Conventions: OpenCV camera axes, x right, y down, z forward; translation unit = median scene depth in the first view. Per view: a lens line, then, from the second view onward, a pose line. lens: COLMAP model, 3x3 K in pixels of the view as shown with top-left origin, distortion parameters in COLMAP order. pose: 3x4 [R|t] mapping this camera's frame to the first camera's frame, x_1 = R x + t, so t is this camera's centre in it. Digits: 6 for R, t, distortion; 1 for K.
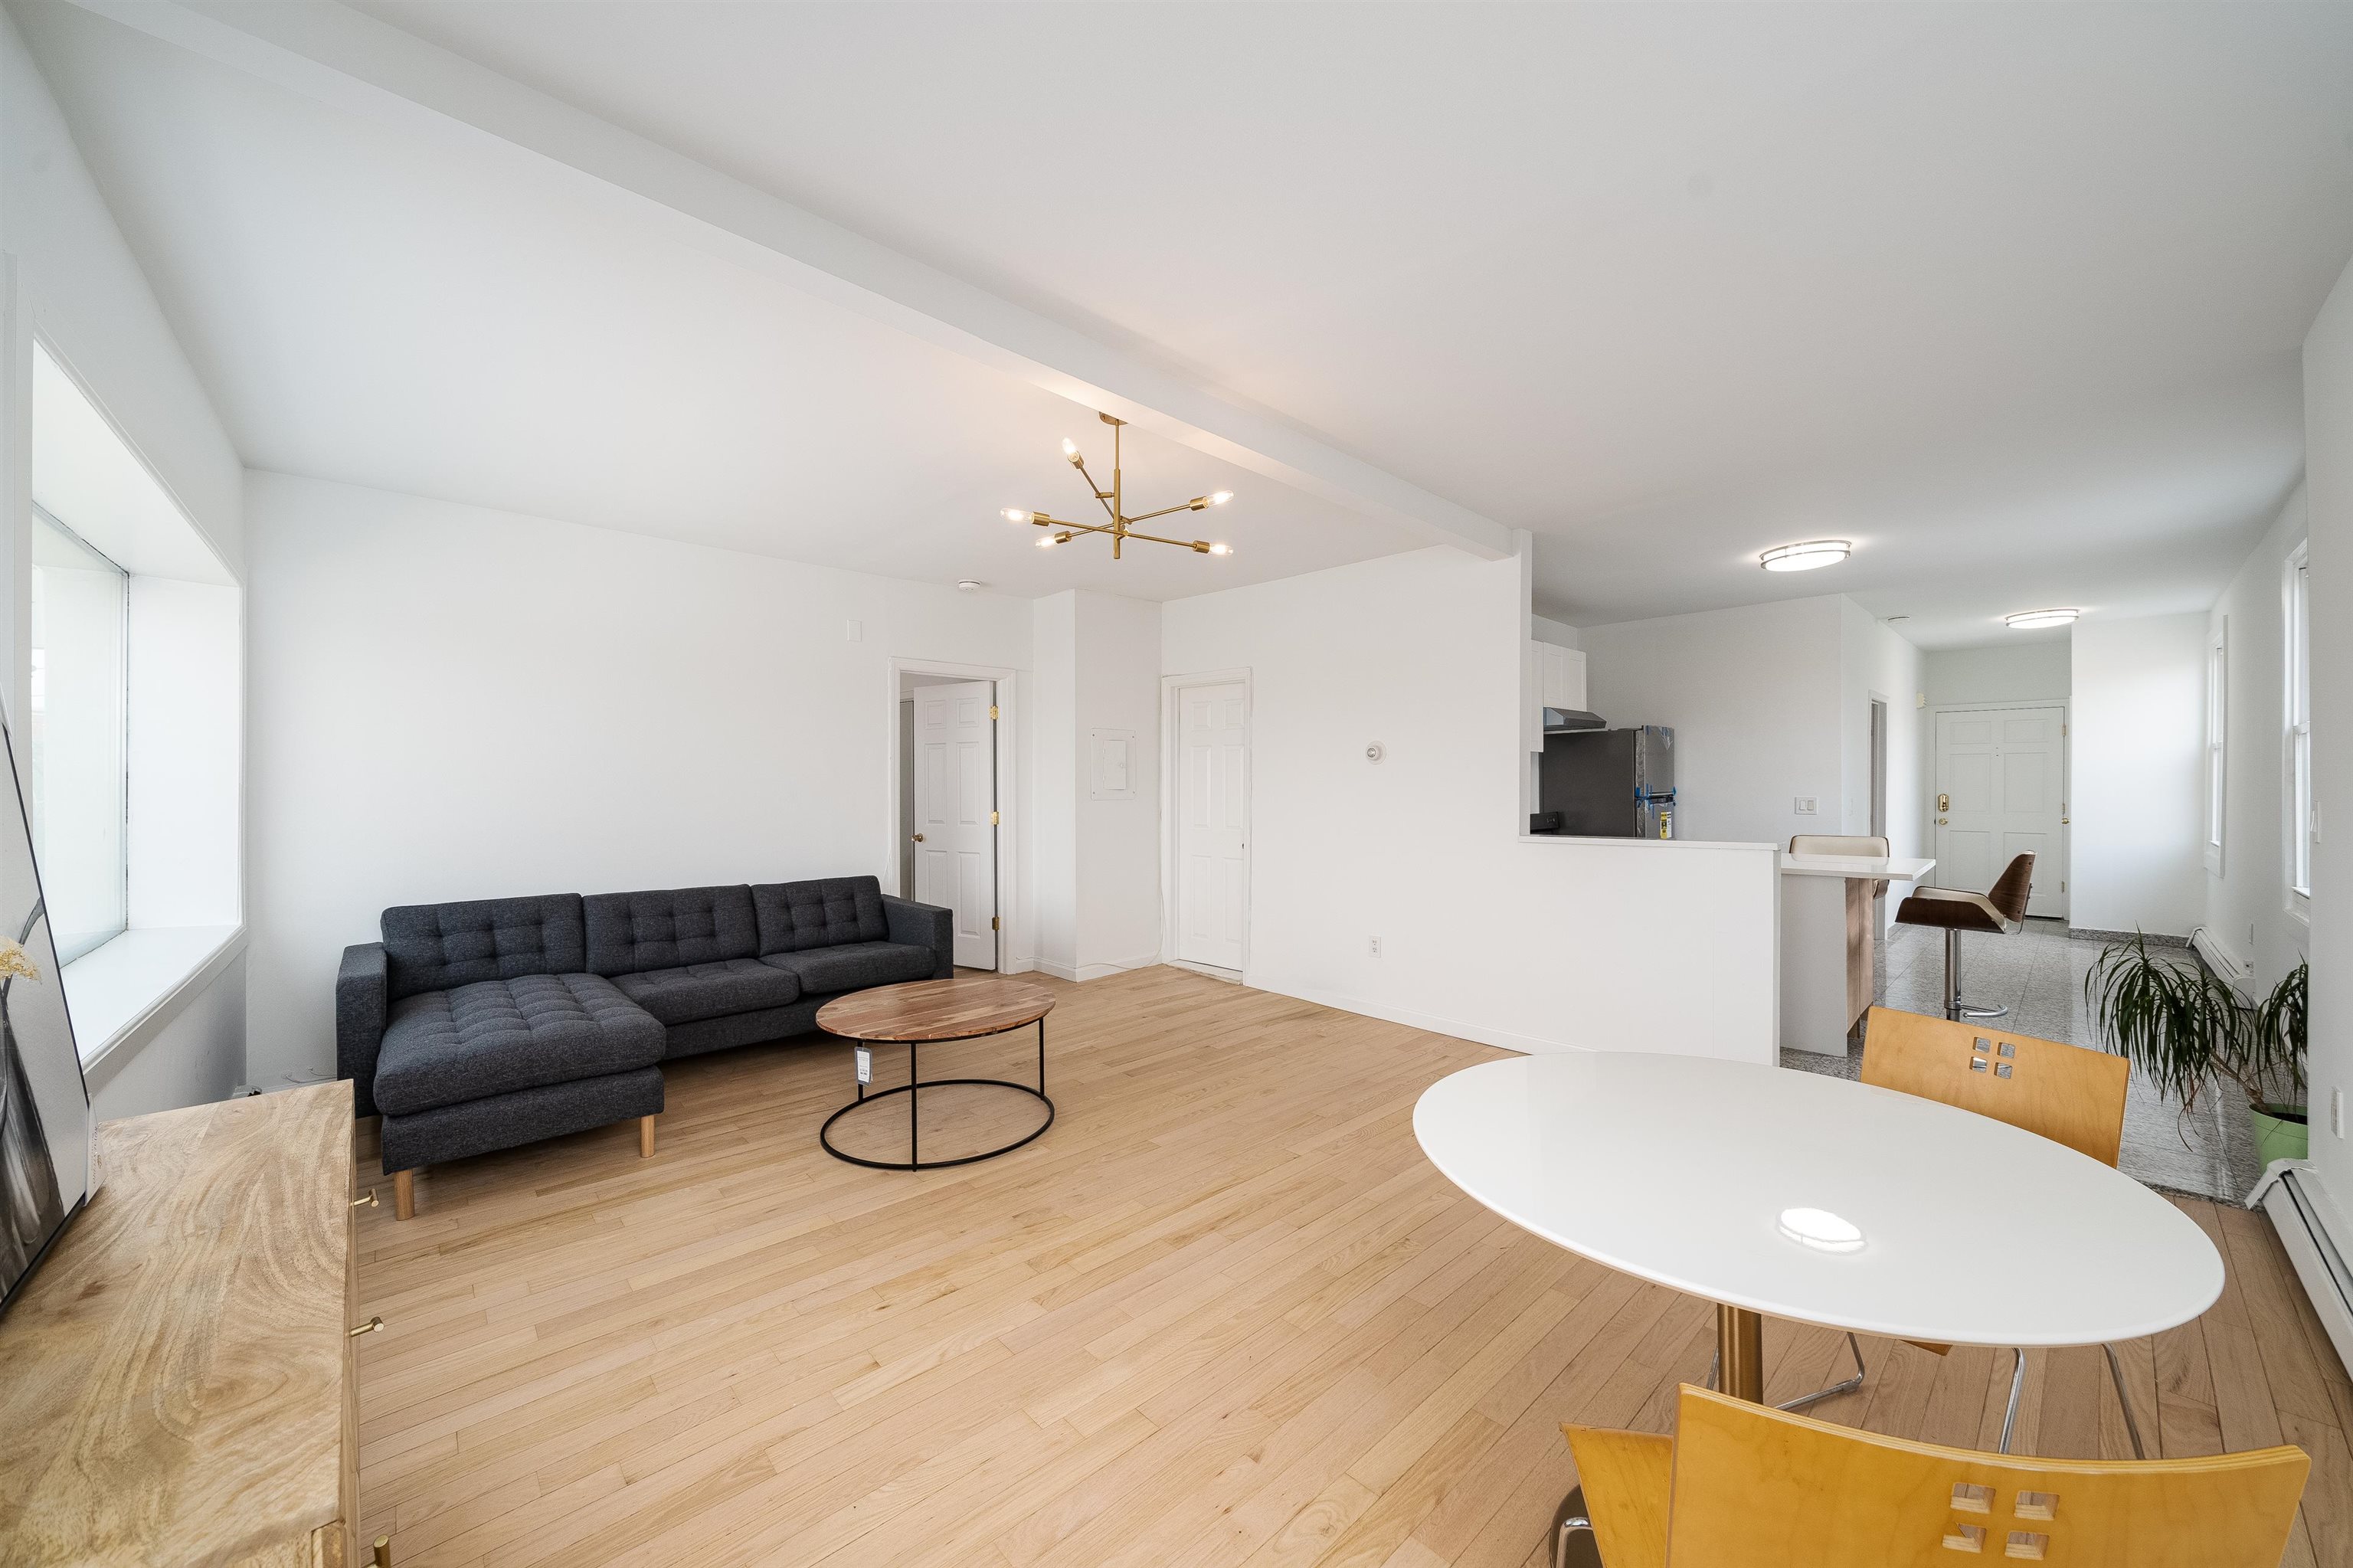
lens RADIAL K [[848.3, 0, 1170.1], [0, 848.3, 789.5], [0, 0, 1]] dist [-0.002879, -0.000345]
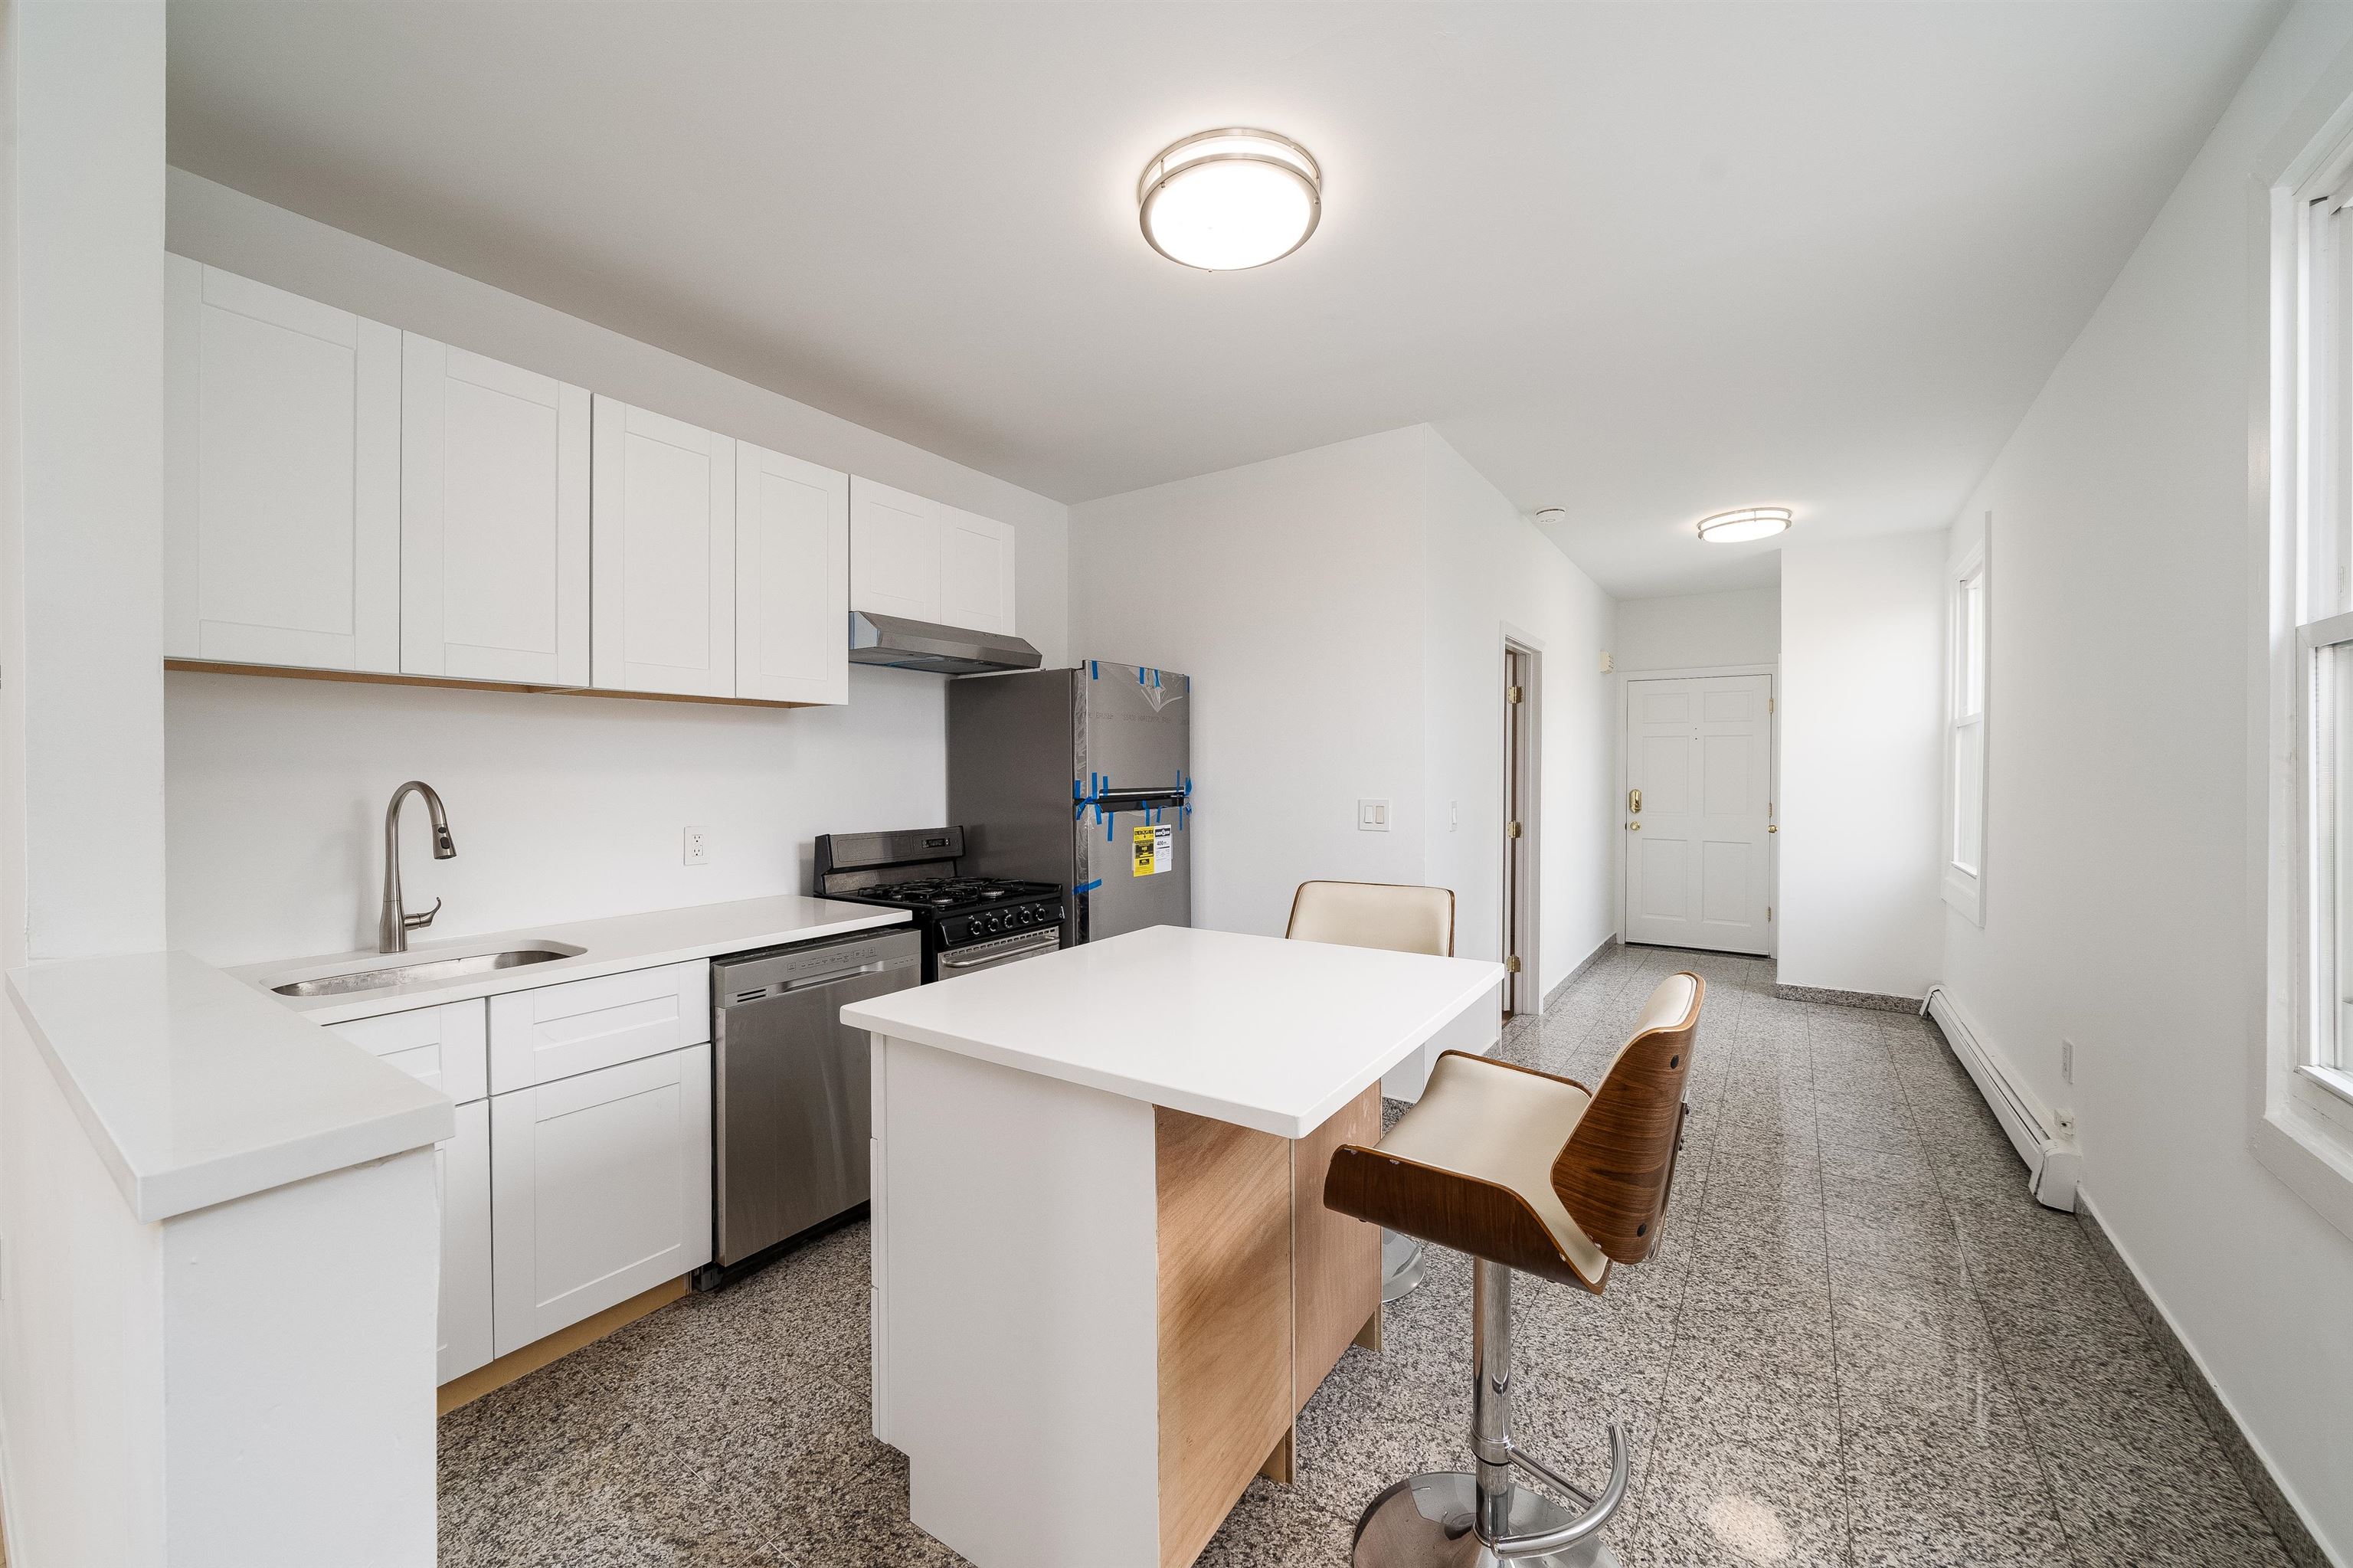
lens RADIAL K [[848.3, 0, 1180.7], [0, 848.3, 774.9], [0, 0, 1]] dist [-0.002879, -0.000345]
pose [[0.978897, 0.005147, 0.204290, 0.489343], [-0.004793, 0.999986, -0.002226, -0.004880], [-0.204298, 0.001200, 0.978908, 0.464435]]
